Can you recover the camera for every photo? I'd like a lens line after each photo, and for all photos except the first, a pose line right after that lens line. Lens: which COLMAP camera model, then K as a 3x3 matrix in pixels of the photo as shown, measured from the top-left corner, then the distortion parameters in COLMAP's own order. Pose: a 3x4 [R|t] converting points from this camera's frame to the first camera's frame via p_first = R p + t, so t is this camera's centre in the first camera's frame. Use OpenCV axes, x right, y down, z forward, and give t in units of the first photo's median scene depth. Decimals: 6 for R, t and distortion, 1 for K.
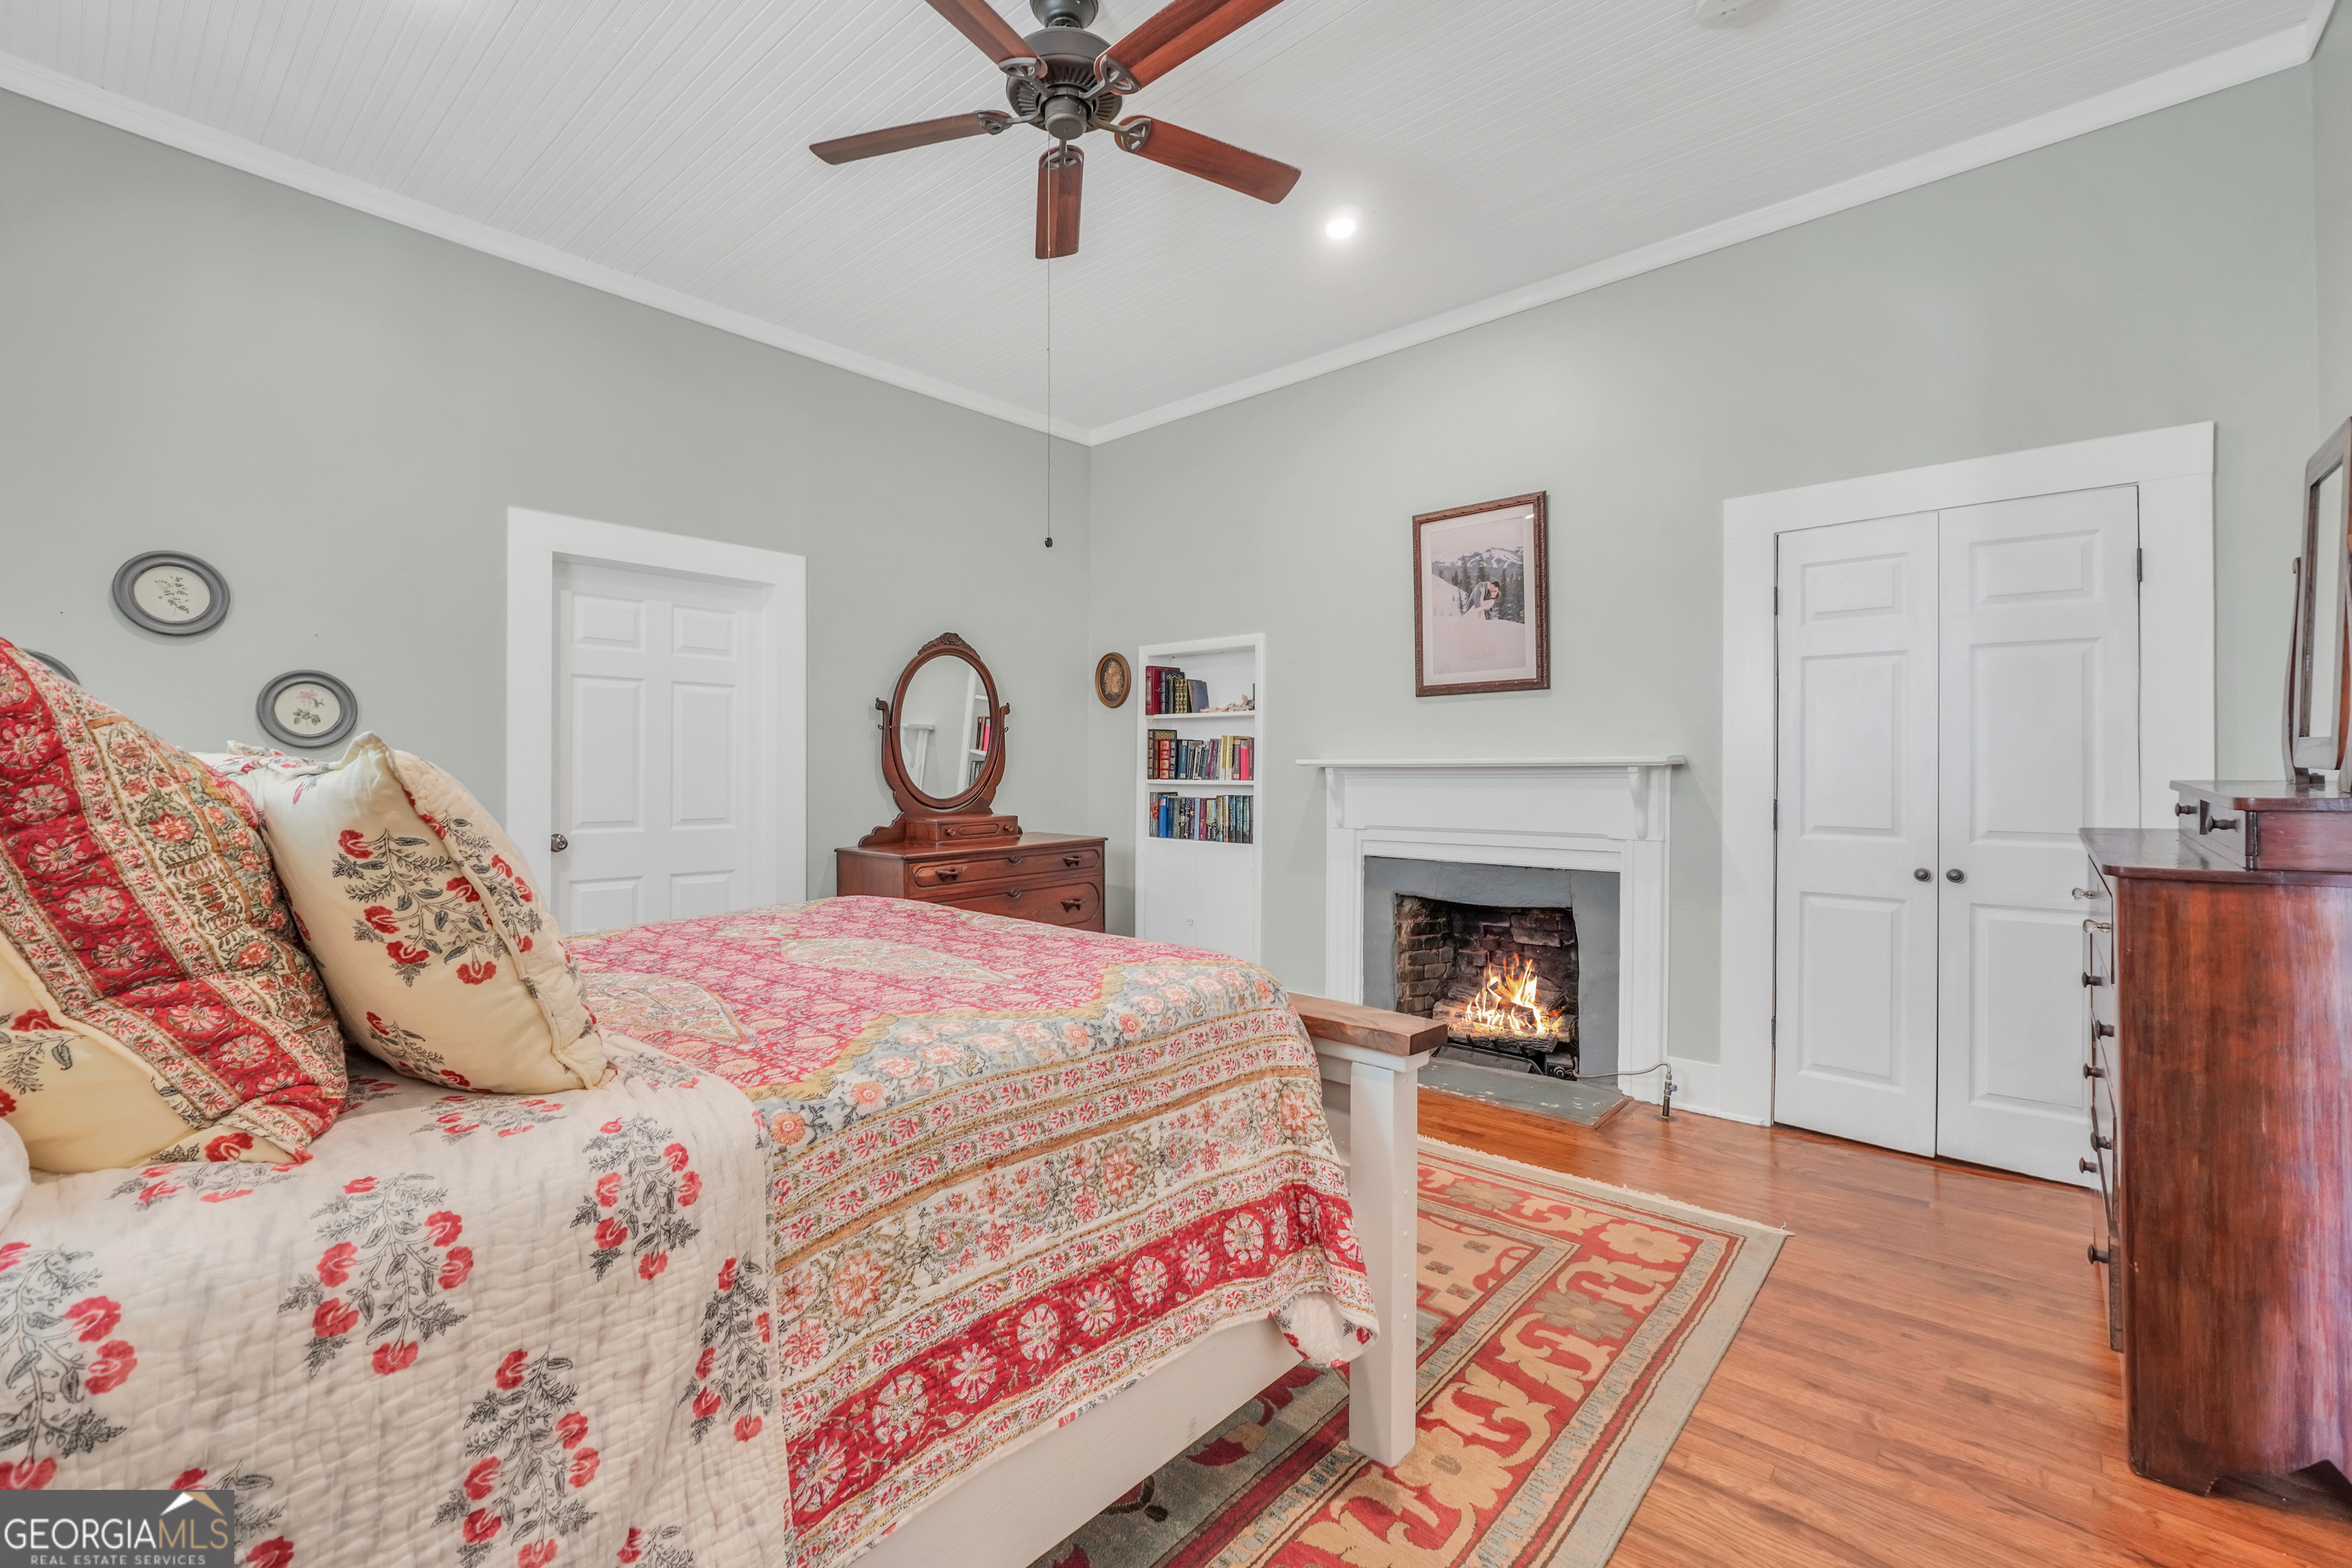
lens RADIAL K [[1005.0, 0, 1155.6], [0, 1005.0, 772.5], [0, 0, 1]] dist [-0.008897, 0.001143]
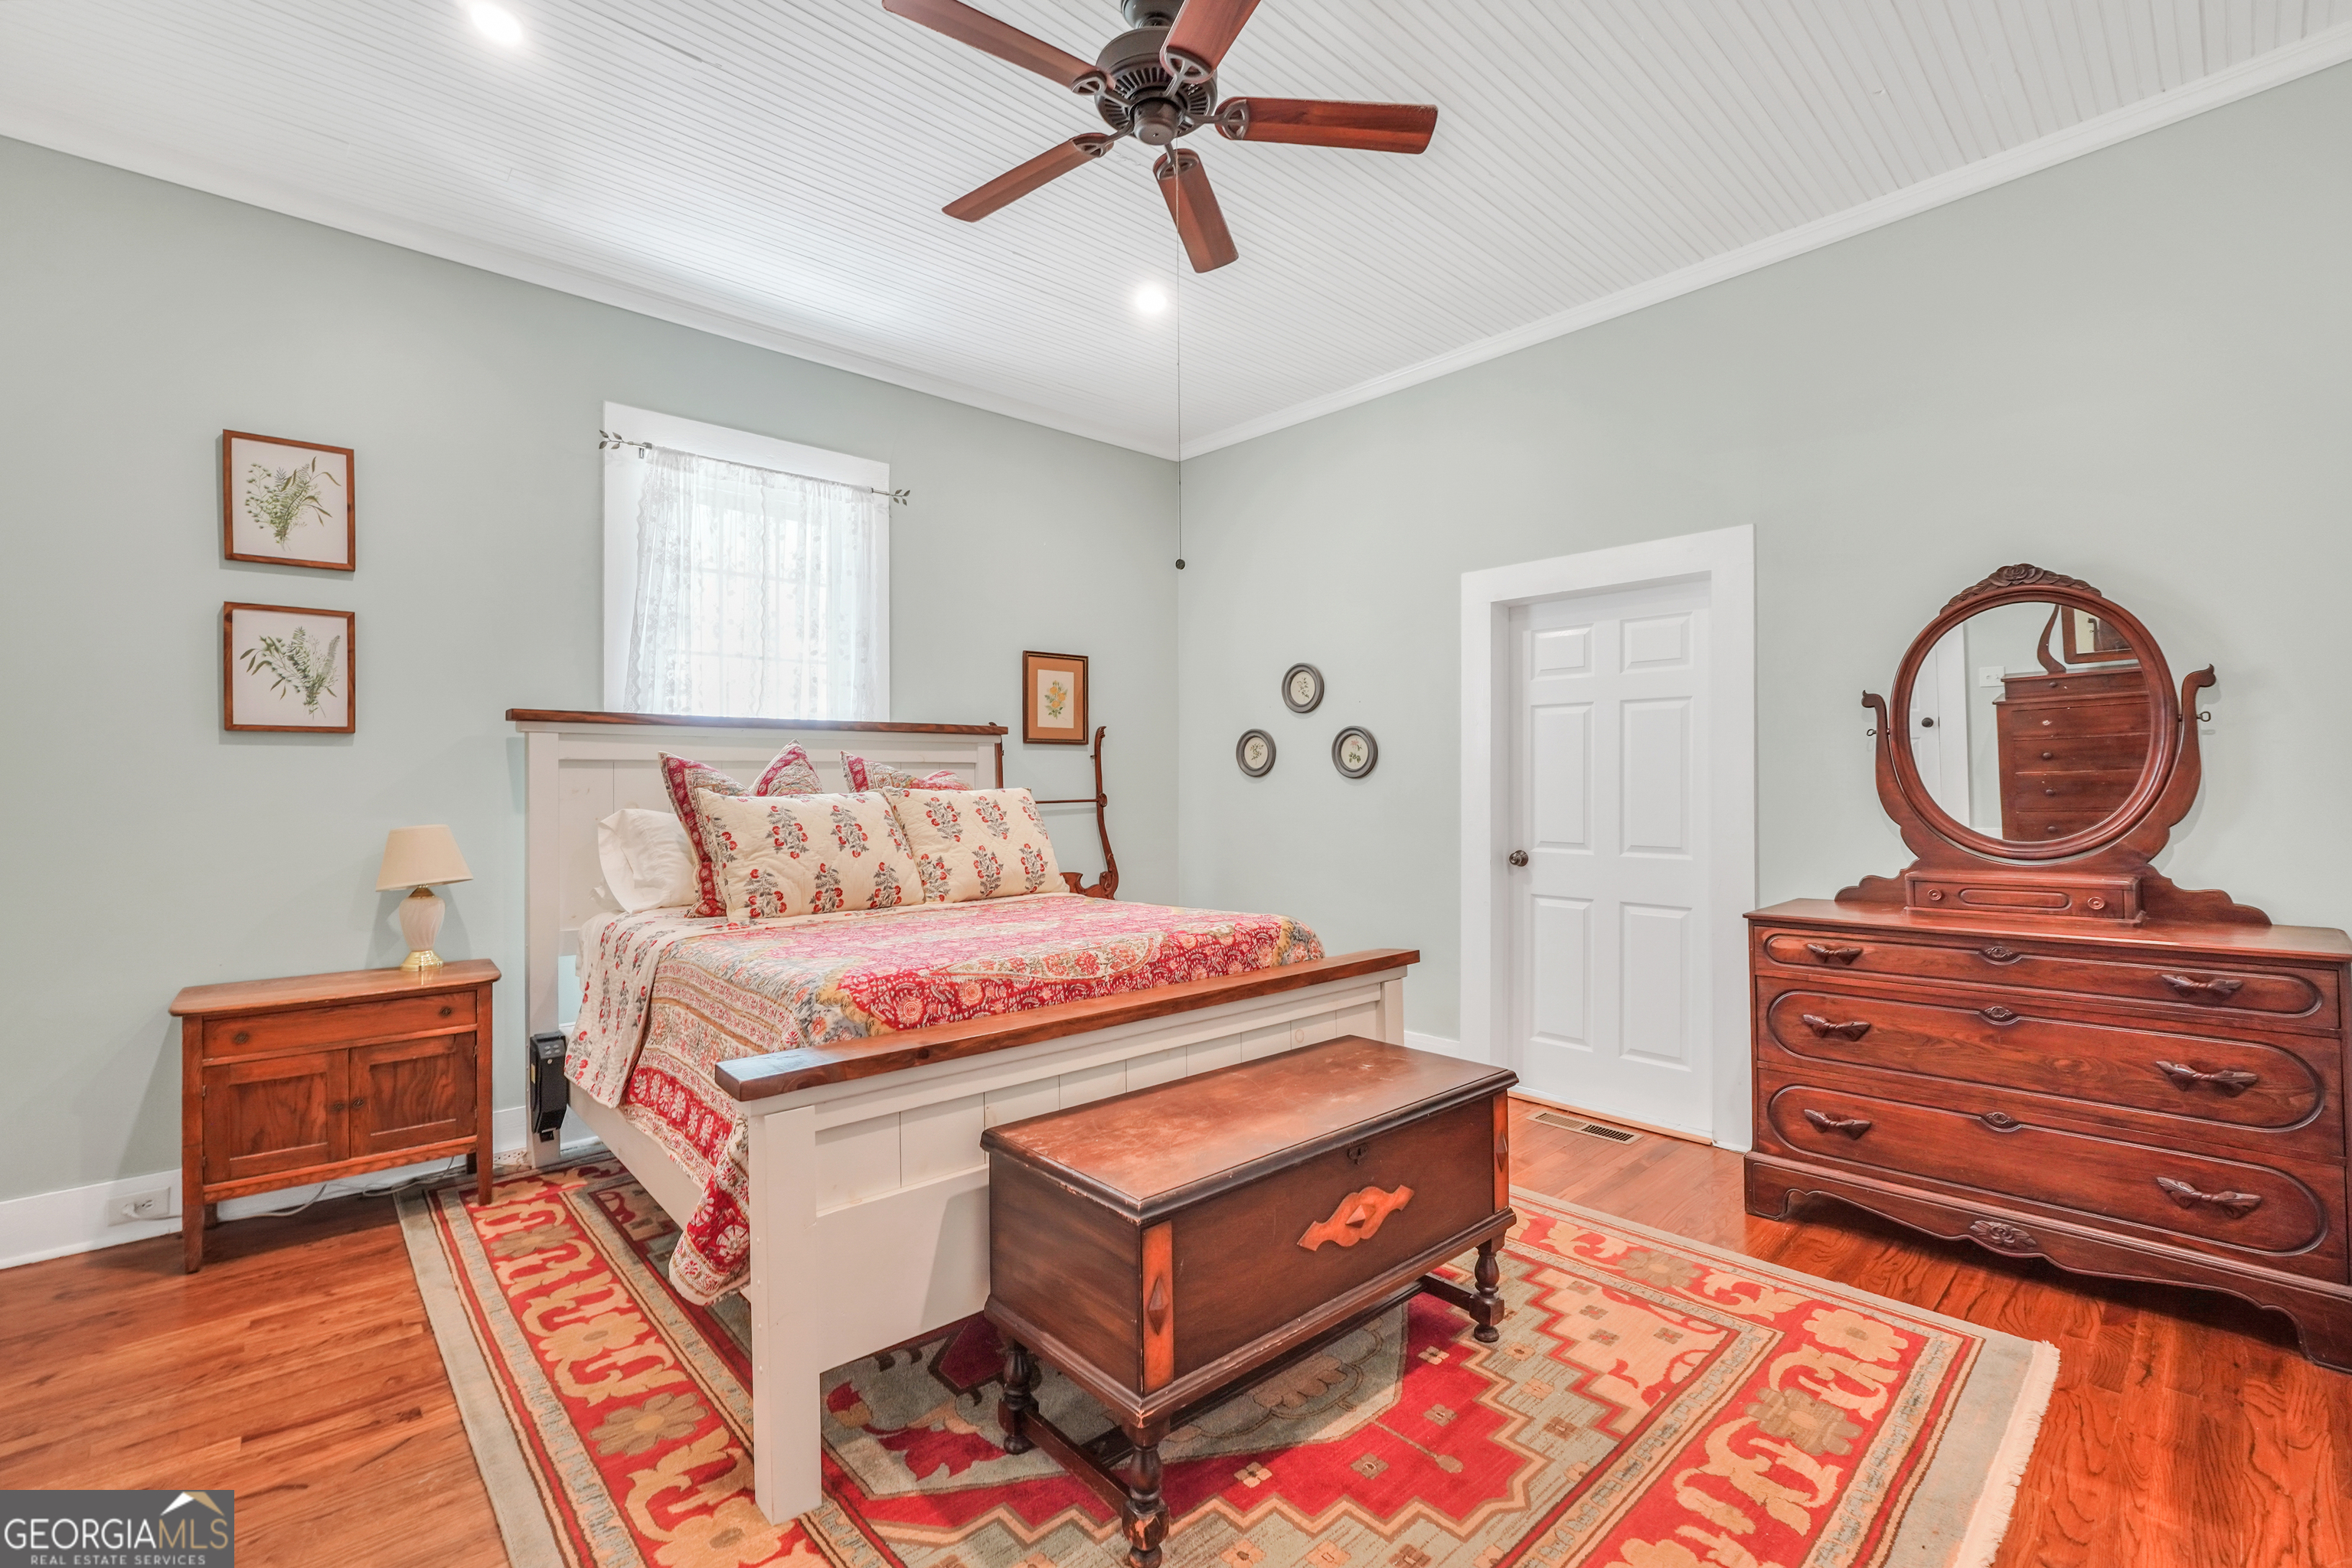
lens RADIAL K [[1005.0, 0, 1155.9], [0, 1005.0, 787.2], [0, 0, 1]] dist [-0.008897, 0.001143]
pose [[-0.099616, 0.000663, -0.995026, 0.550953], [0.000612, 1.000000, 0.000605, -0.009800], [0.995026, -0.000549, -0.099616, 0.692591]]
